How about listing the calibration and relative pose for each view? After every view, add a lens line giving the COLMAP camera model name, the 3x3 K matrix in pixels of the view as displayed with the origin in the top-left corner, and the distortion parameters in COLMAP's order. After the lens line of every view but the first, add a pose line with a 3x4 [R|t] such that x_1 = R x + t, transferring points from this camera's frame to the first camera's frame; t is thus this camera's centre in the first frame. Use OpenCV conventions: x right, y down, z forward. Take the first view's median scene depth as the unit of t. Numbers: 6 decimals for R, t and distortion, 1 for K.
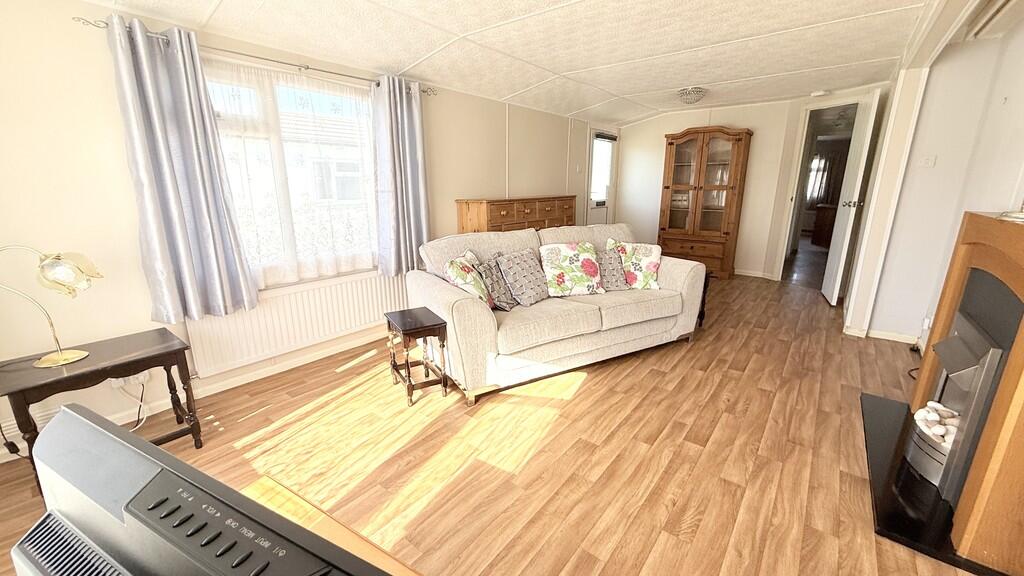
lens RADIAL K [[407.8, 0, 509.9], [0, 407.8, 287.4], [0, 0, 1]] dist [-0.000126, 0.000119]
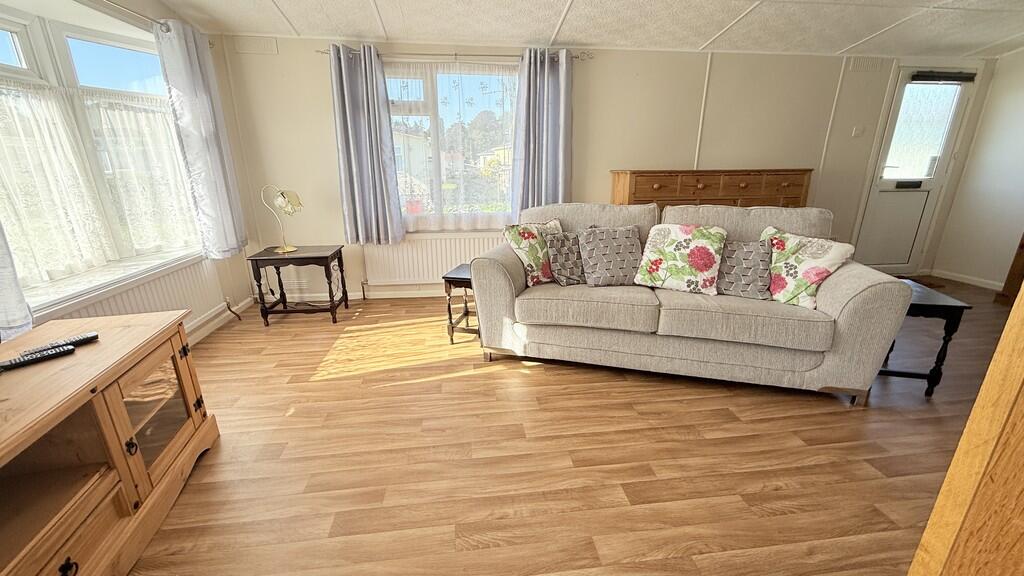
lens RADIAL K [[407.8, 0, 509.9], [0, 407.8, 287.4], [0, 0, 1]] dist [-0.000126, 0.000119]
pose [[0.713716, 0.203360, -0.670264, 0.491637], [-0.171844, 0.978517, 0.113901, -0.022300], [0.679028, 0.033888, 0.733330, 0.205489]]
